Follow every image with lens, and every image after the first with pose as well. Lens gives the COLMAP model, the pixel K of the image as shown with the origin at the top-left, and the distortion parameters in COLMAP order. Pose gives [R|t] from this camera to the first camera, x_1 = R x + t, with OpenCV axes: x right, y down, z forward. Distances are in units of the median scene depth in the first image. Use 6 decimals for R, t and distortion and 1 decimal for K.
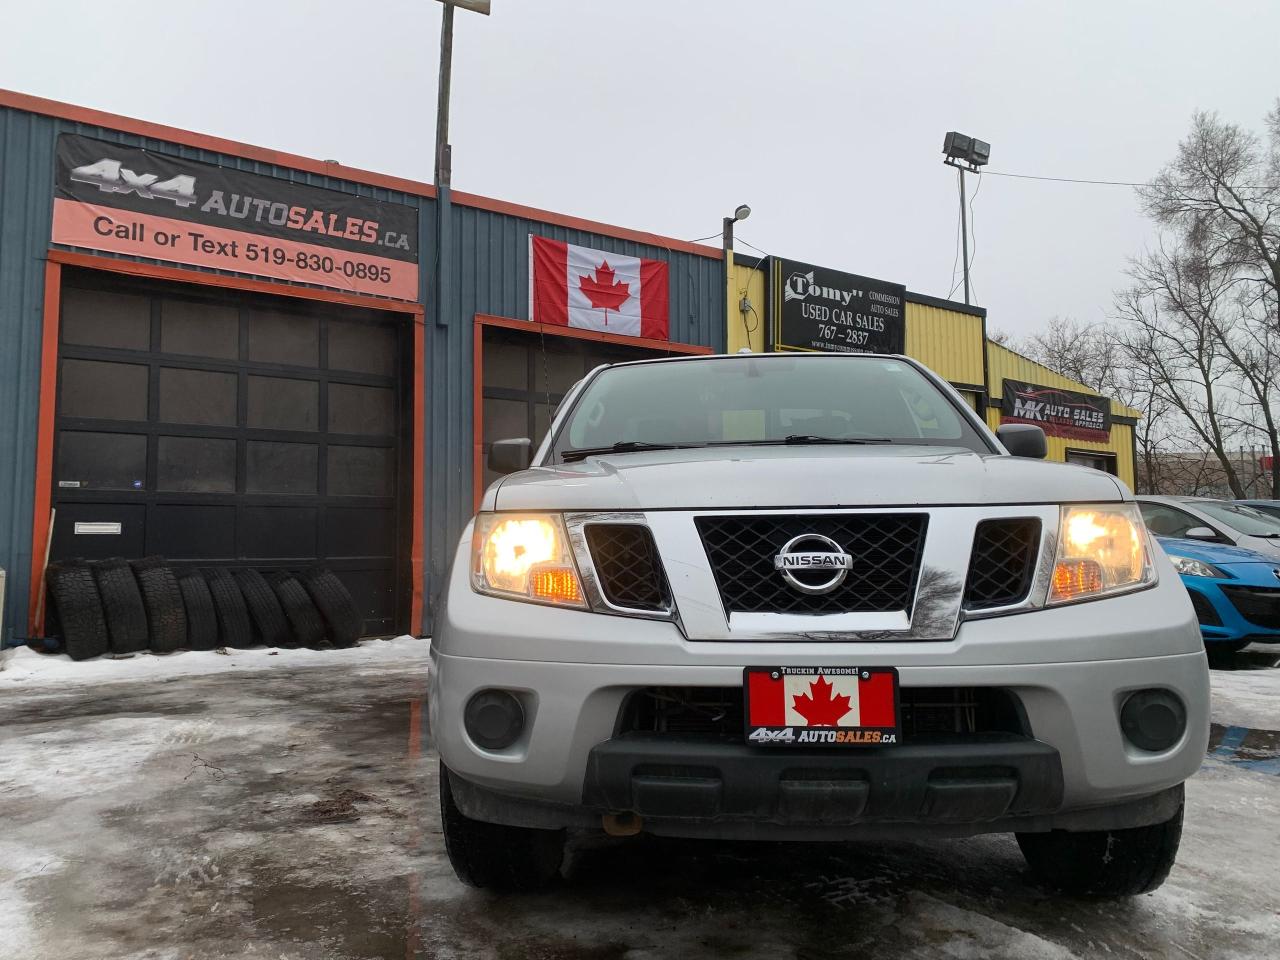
lens RADIAL K [[974.8, 0, 614.7], [0, 974.8, 473.2], [0, 0, 1]] dist [0.003498, 0.004094]
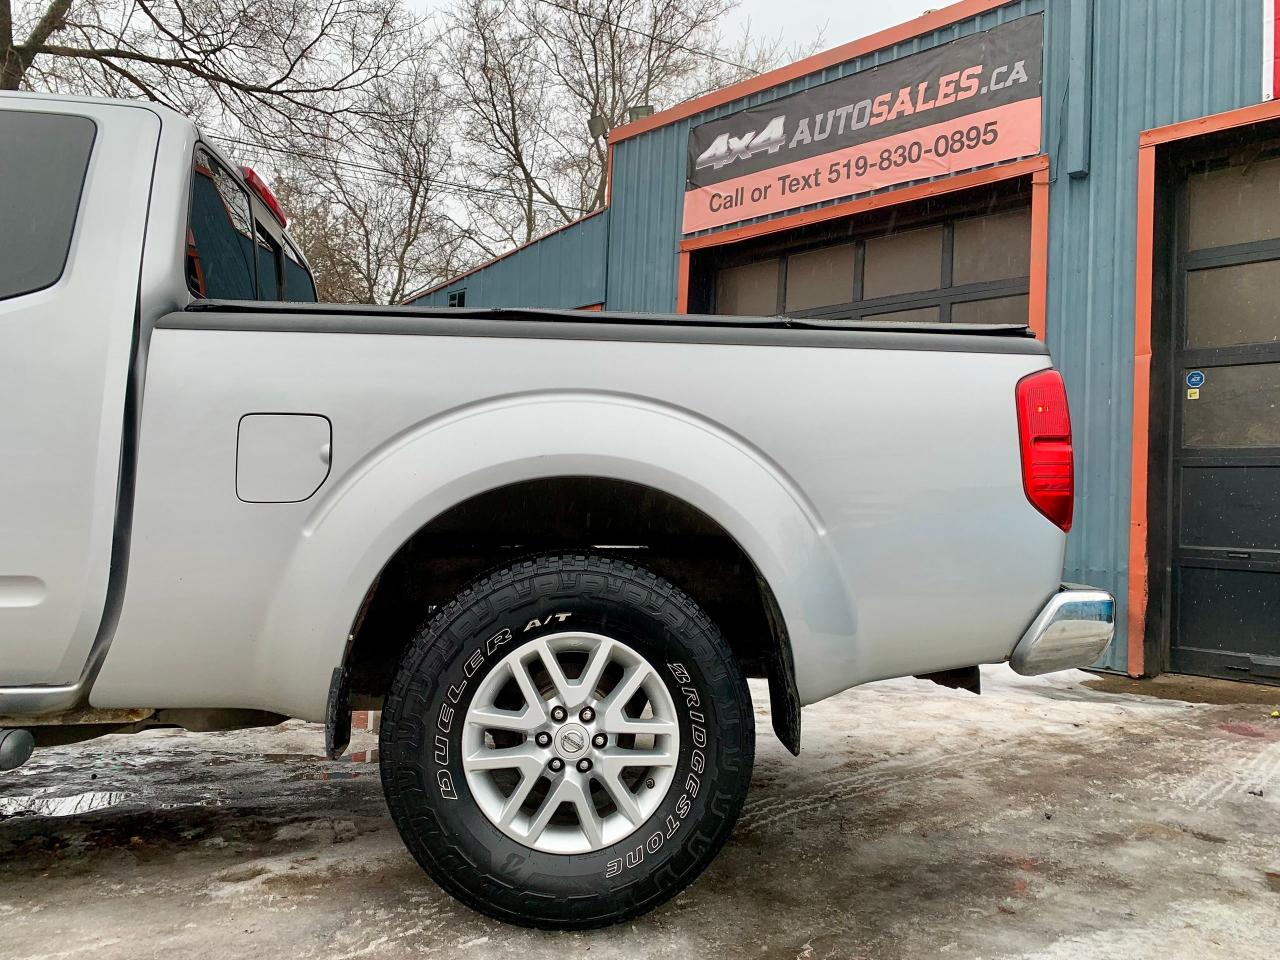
lens RADIAL K [[965.9, 0, 640.0], [0, 965.9, 480.0], [0, 0, 1]] dist [0.004597, 0.006739]
pose [[0.193220, -0.030324, -0.980687, 0.425054], [0.035572, 0.999082, -0.023884, 0.057169], [0.980510, -0.030271, 0.194122, 0.672335]]
